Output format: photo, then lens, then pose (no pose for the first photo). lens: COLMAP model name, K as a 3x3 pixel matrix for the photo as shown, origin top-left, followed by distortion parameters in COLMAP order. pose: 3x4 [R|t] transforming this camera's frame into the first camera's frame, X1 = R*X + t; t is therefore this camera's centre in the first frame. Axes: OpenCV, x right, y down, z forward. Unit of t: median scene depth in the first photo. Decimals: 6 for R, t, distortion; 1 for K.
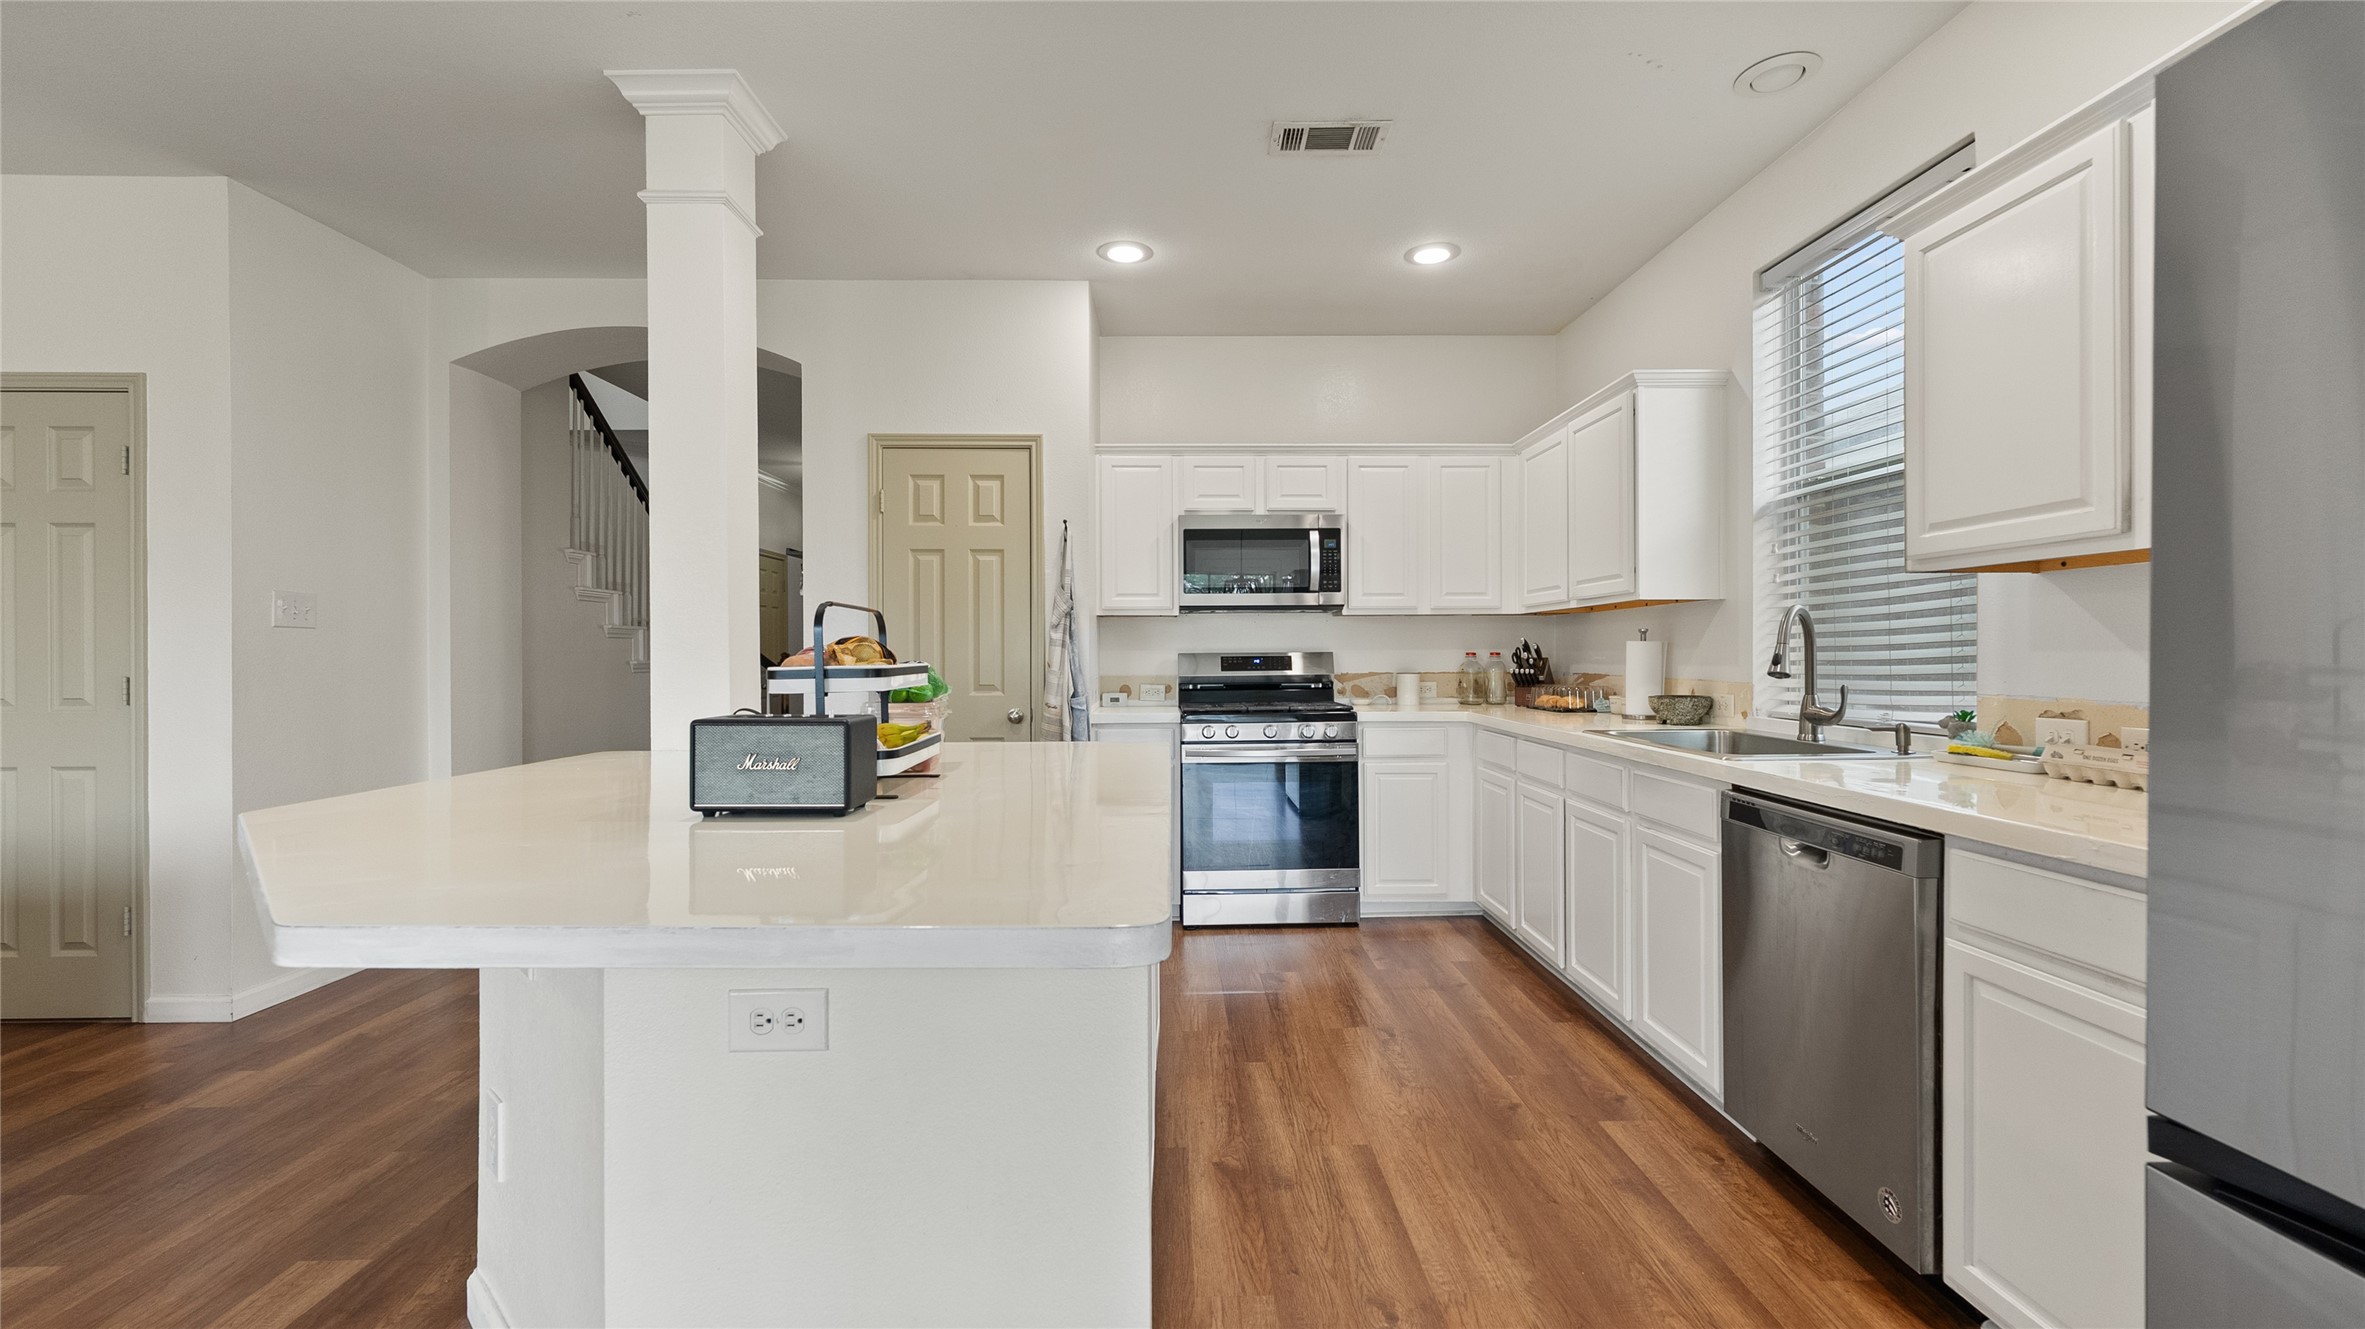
lens RADIAL K [[979.7, 0, 1189.8], [0, 979.7, 661.4], [0, 0, 1]] dist [-0.002350, -0.000434]
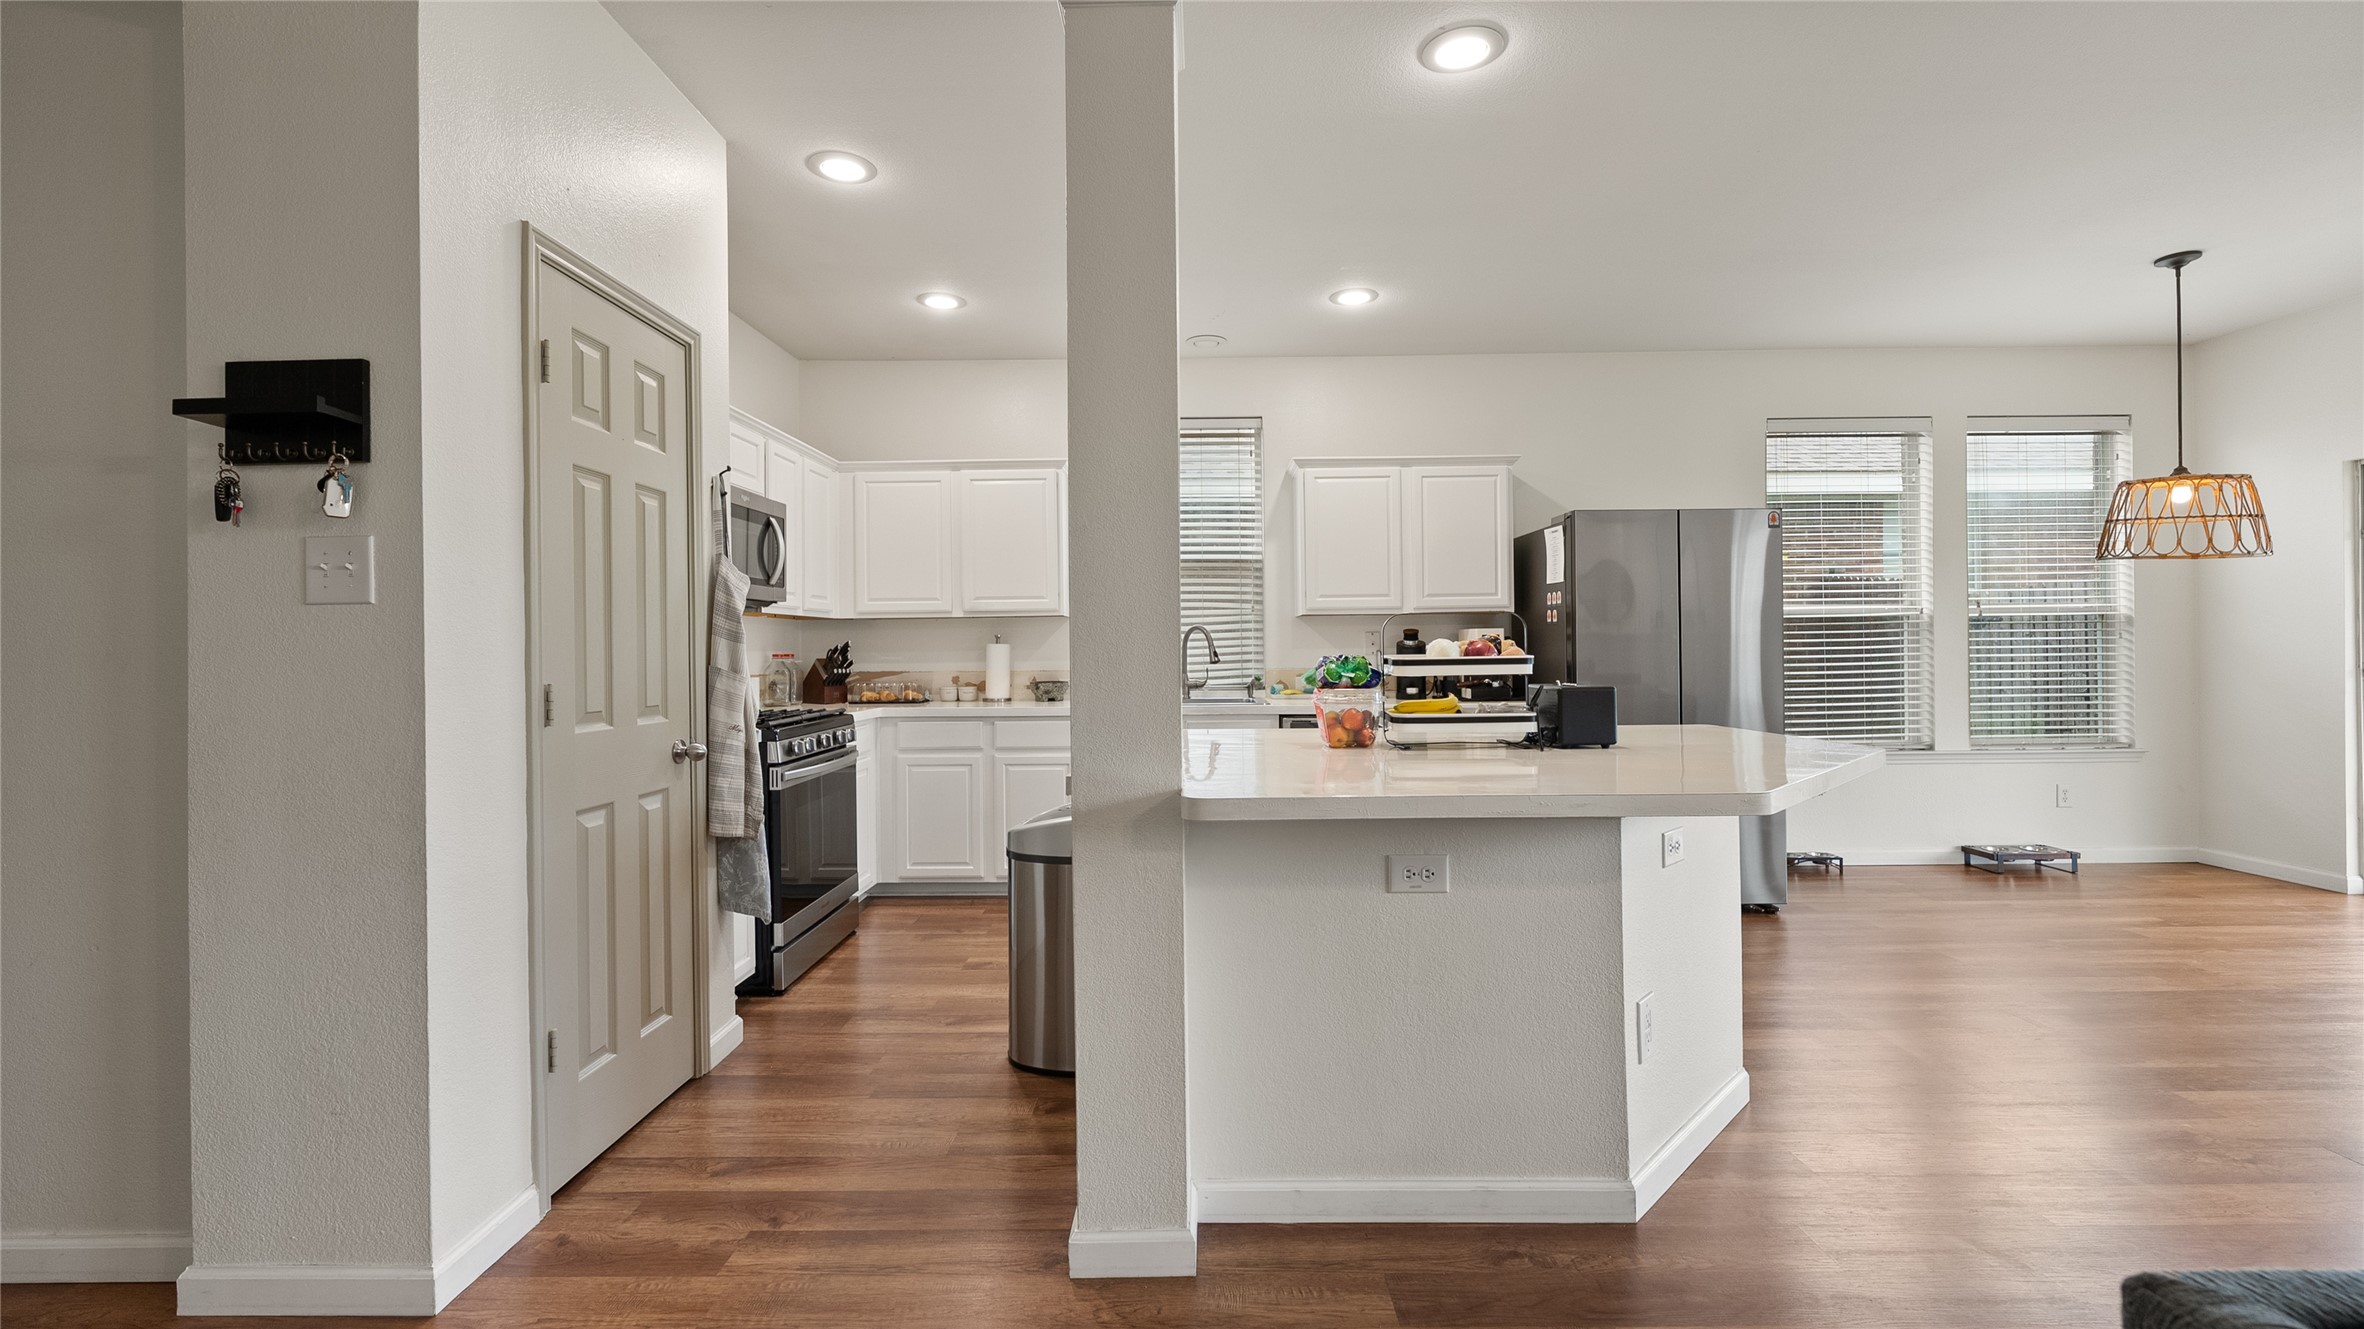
lens RADIAL K [[979.3, 0, 1166.6], [0, 979.3, 655.1], [0, 0, 1]] dist [-0.002350, -0.000434]
pose [[0.054193, -0.002139, 0.998528, -0.881896], [0.017178, 0.999852, 0.001210, -0.002190], [-0.998383, 0.017087, 0.054221, 0.697203]]
